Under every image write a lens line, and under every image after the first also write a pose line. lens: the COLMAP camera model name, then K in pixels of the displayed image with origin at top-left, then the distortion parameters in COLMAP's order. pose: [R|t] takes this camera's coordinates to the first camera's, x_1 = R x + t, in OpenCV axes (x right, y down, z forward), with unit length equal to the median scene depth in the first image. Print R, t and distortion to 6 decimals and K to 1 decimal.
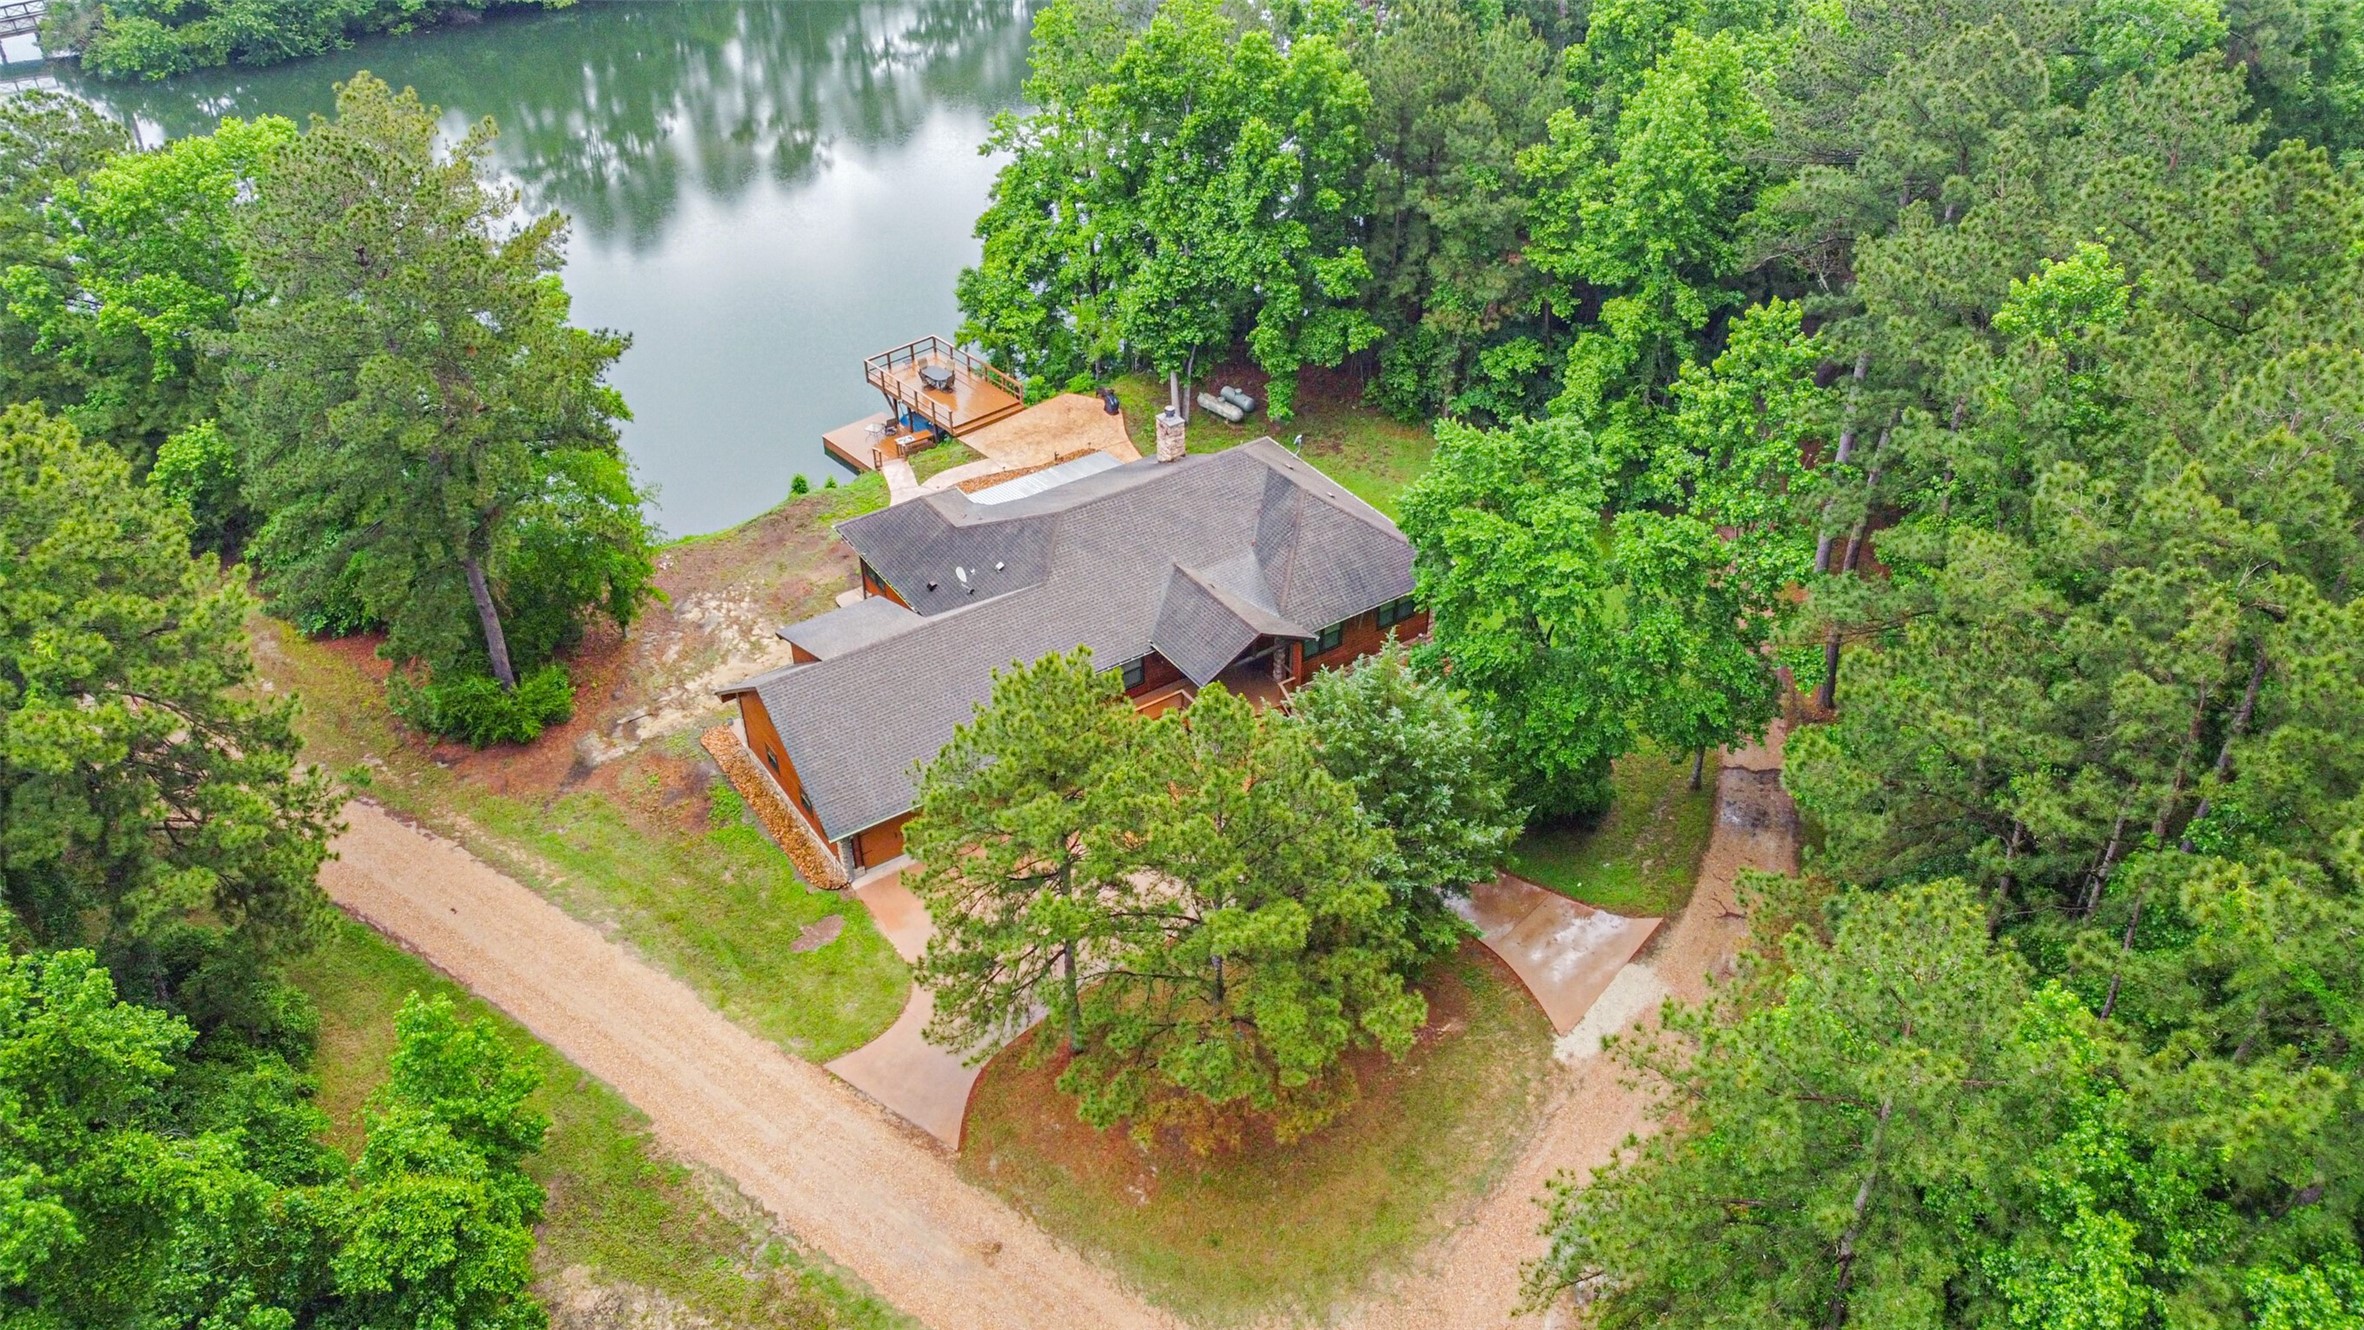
lens RADIAL K [[1769.4, 0, 1182.3], [0, 1769.4, 655.1], [0, 0, 1]] dist [-0.004008, 0.000220]
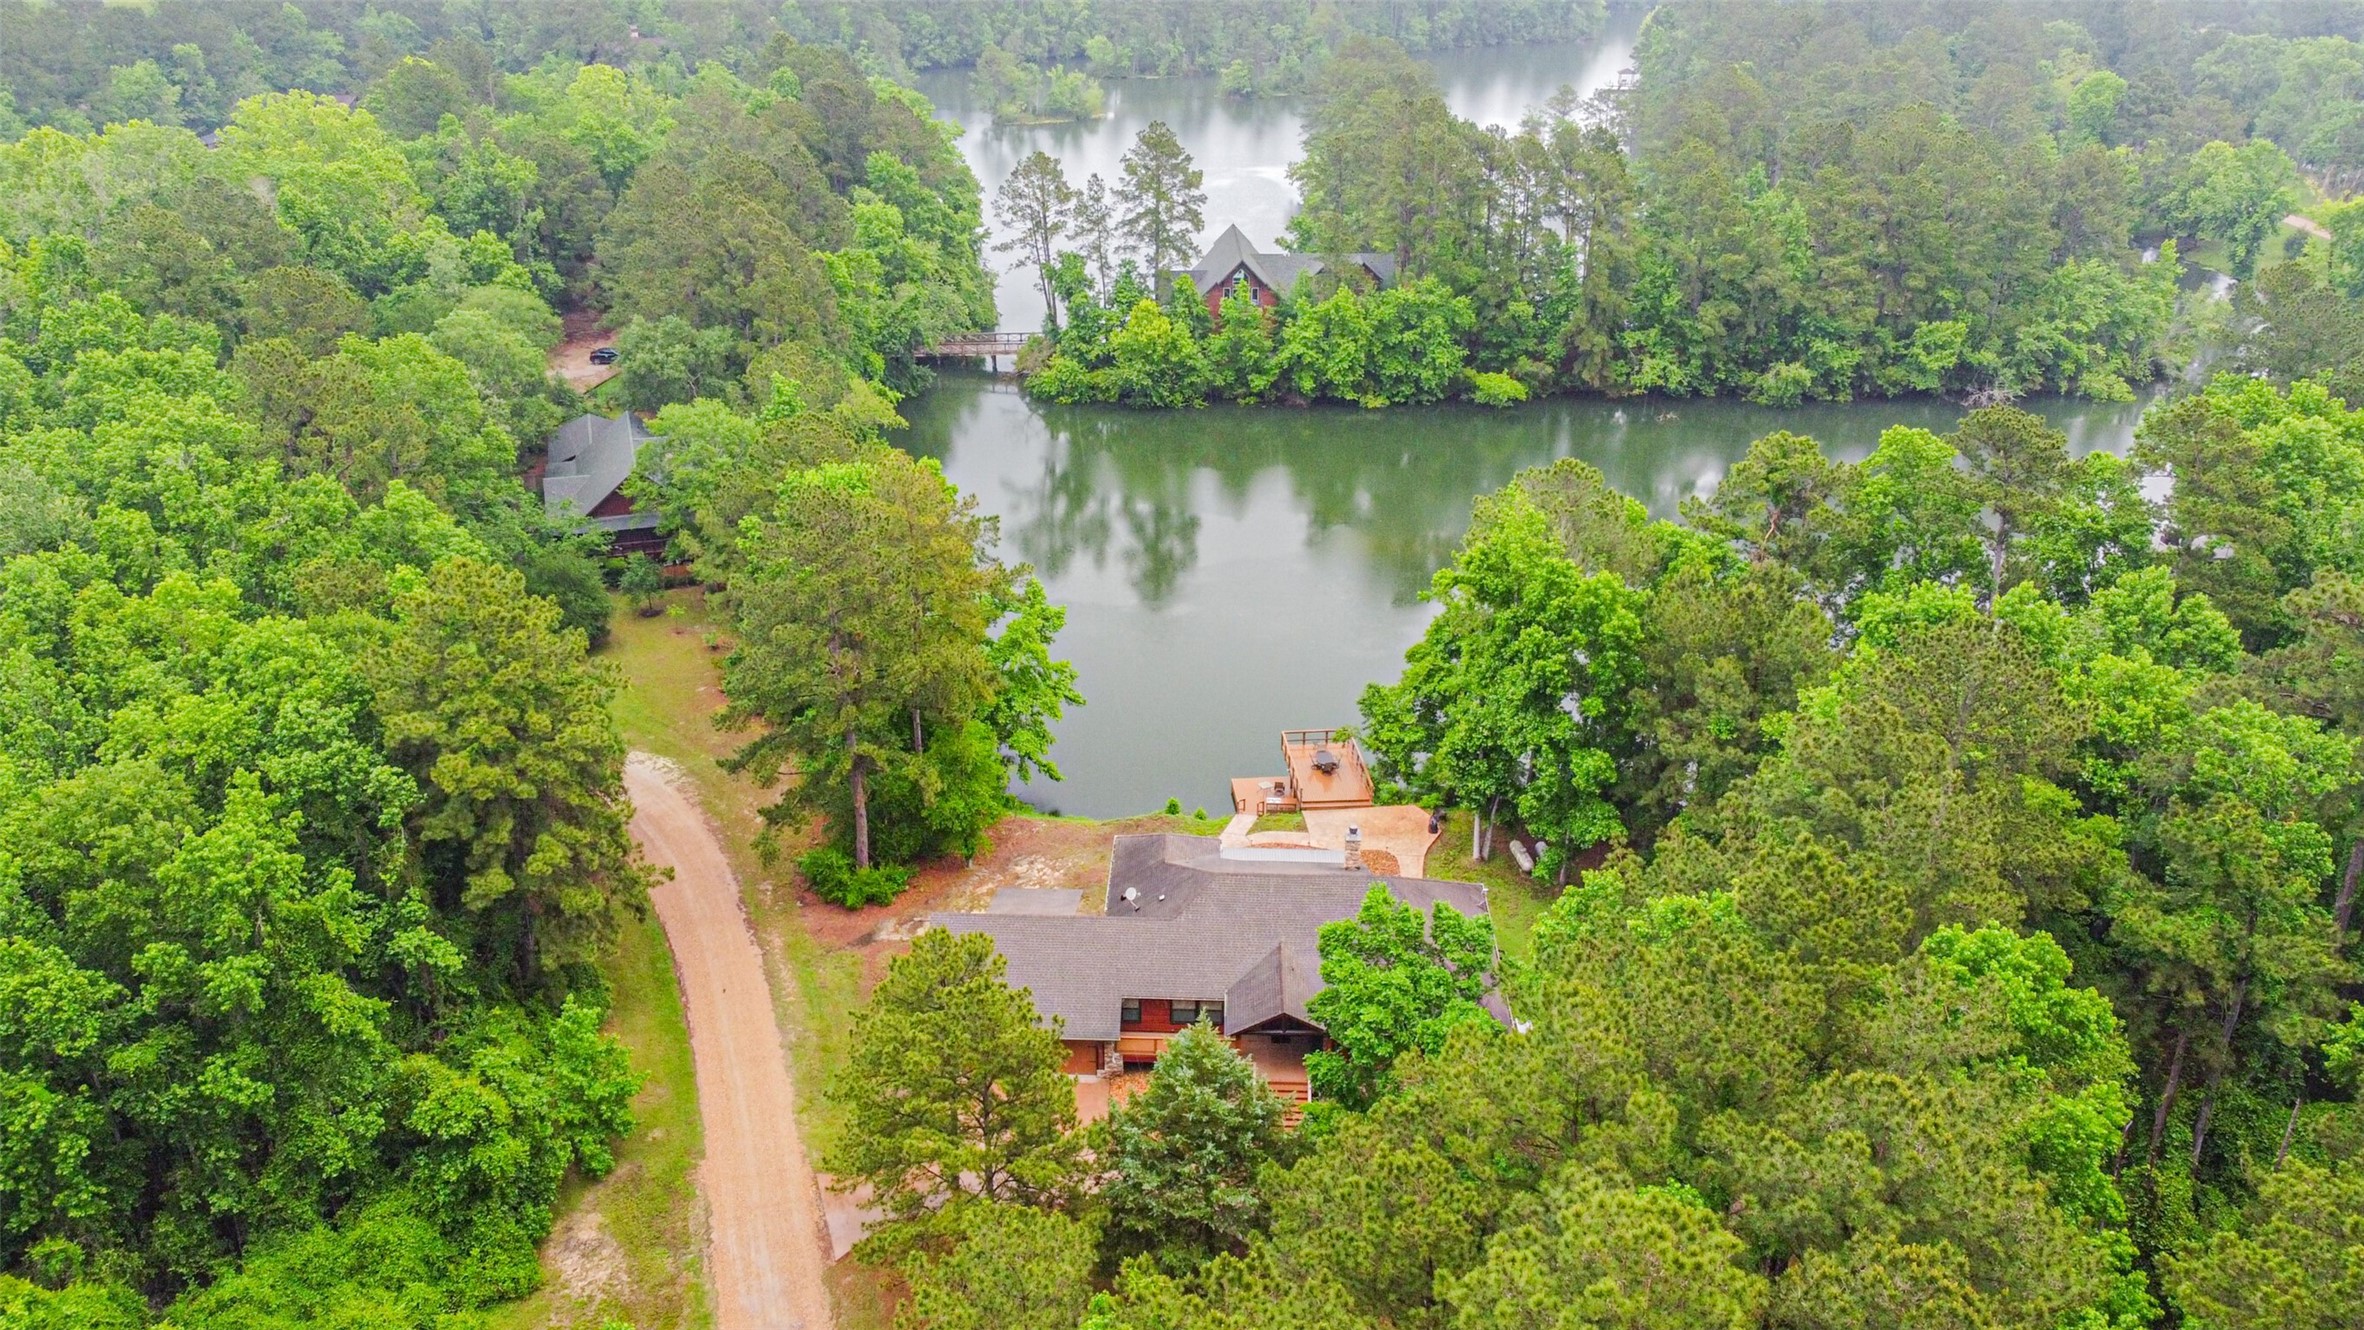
lens RADIAL K [[1769.4, 0, 1176.9], [0, 1769.4, 666.8], [0, 0, 1]] dist [-0.004008, 0.000220]
pose [[0.822904, 0.257945, -0.506255, 0.451088], [-0.353044, 0.930260, -0.099880, -0.072142], [0.445185, 0.260921, 0.856581, -0.124880]]
